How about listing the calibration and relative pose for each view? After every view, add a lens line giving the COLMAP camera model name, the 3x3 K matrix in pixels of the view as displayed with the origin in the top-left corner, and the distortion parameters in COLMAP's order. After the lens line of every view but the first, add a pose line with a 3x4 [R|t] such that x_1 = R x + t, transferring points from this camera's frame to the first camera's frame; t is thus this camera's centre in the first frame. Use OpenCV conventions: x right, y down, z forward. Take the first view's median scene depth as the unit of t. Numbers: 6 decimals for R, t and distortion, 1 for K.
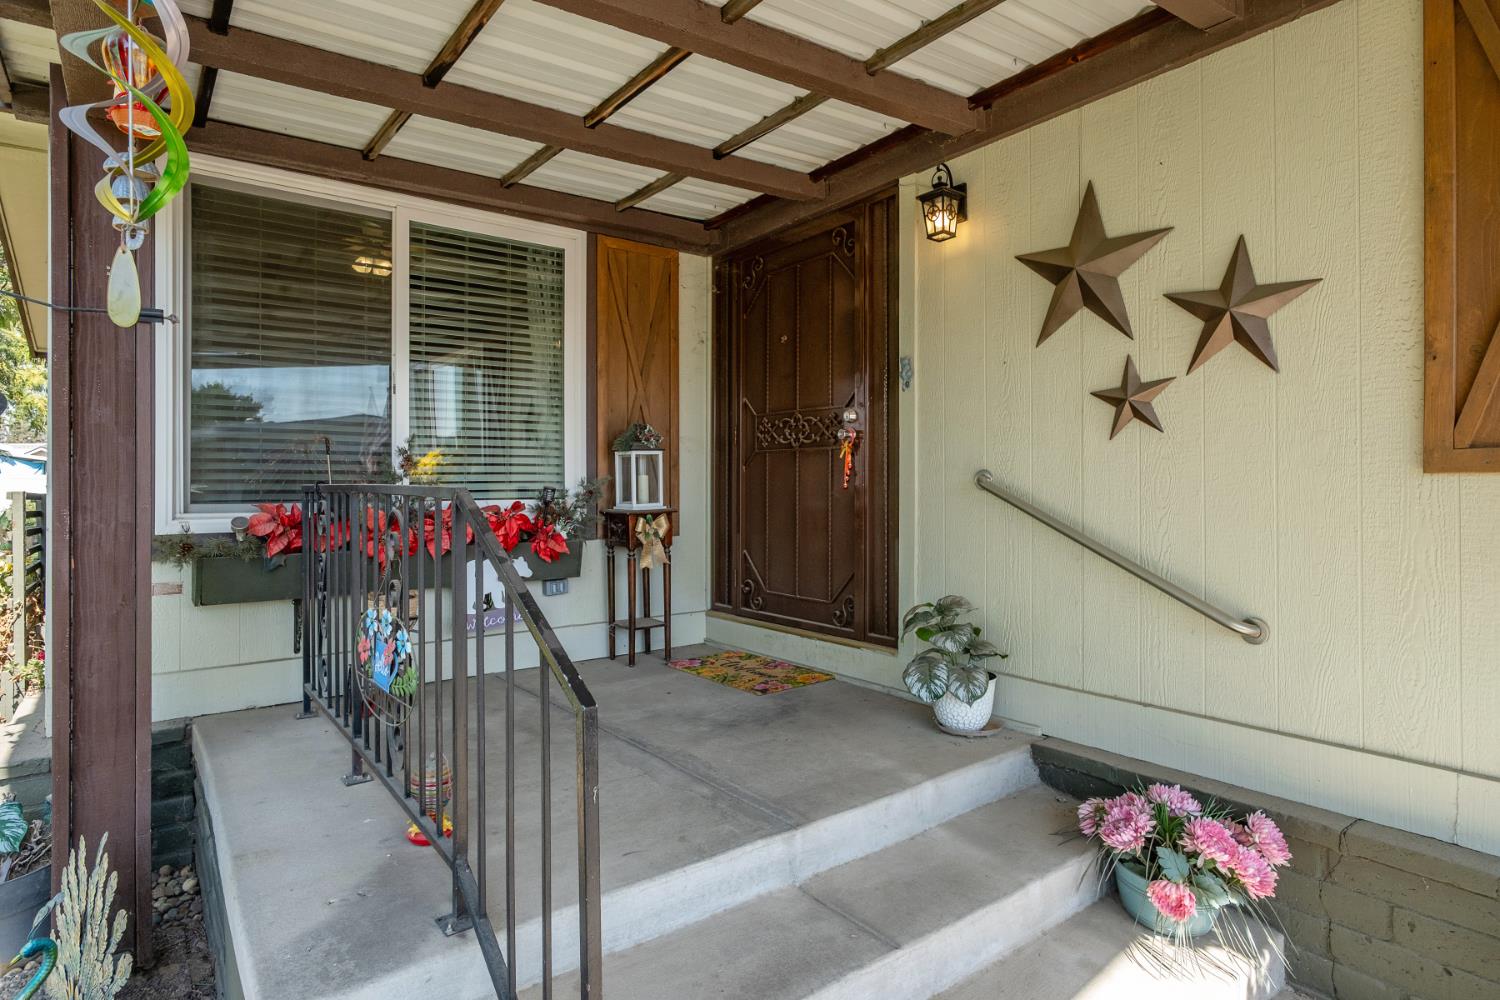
lens RADIAL K [[814.3, 0, 735.5], [0, 814.3, 494.7], [0, 0, 1]] dist [0.001604, 0.001251]
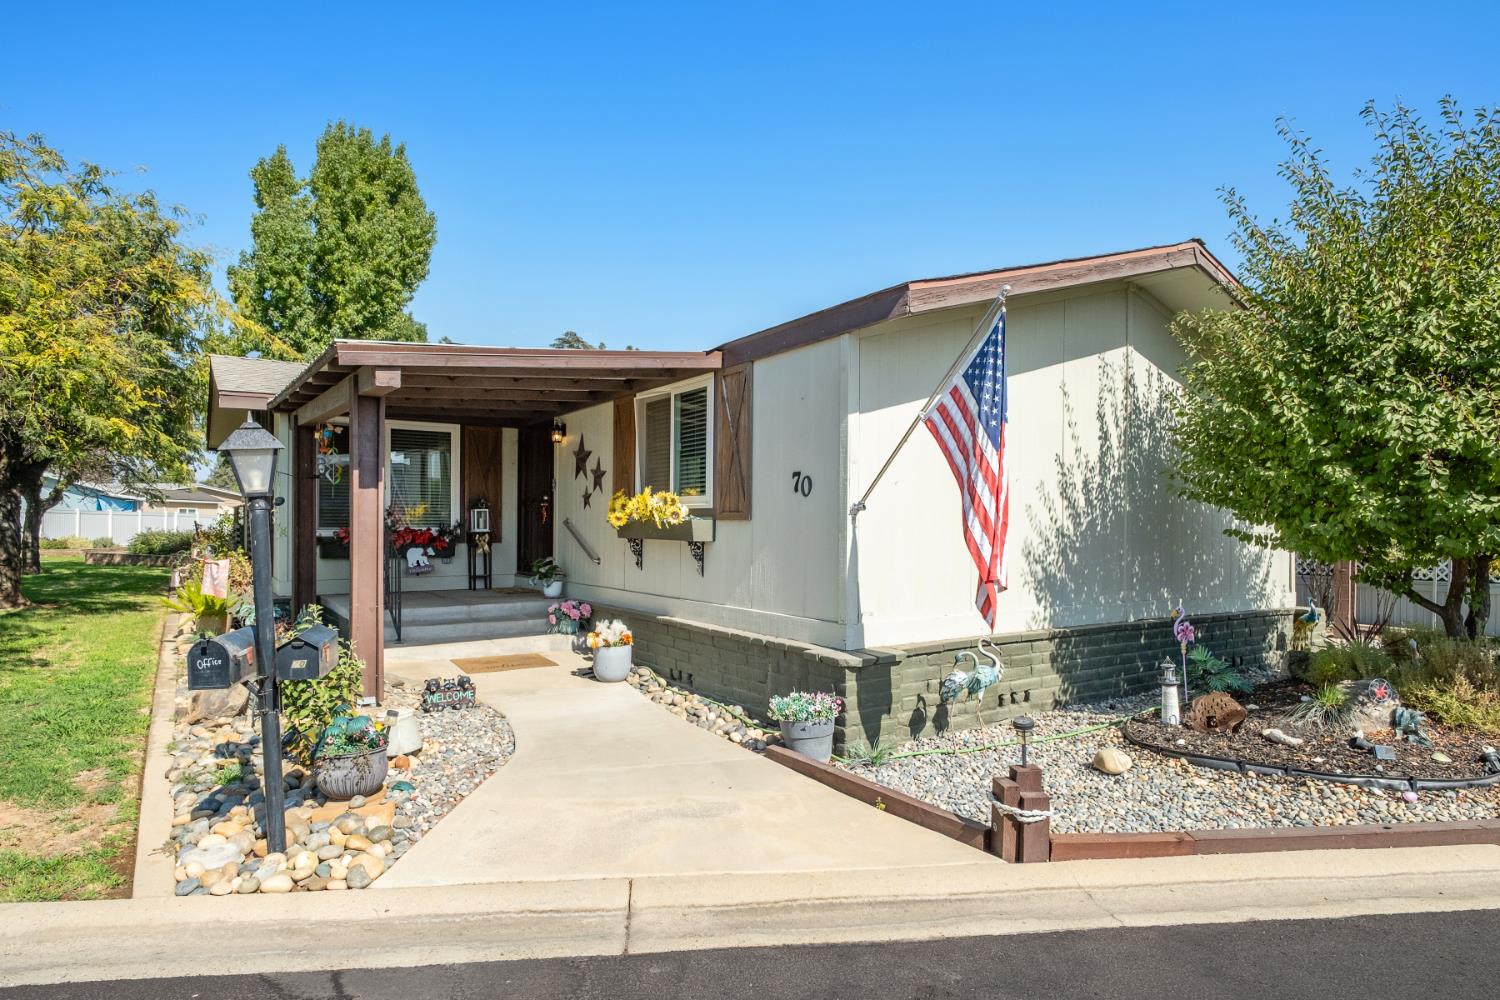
lens RADIAL K [[814.3, 0, 735.5], [0, 814.3, 494.7], [0, 0, 1]] dist [0.001604, 0.001251]
pose [[0.998736, 0.003256, -0.050161, 0.863228], [-0.005094, 0.999319, -0.036558, -0.007792], [0.050008, 0.036767, 0.998072, -1.616982]]
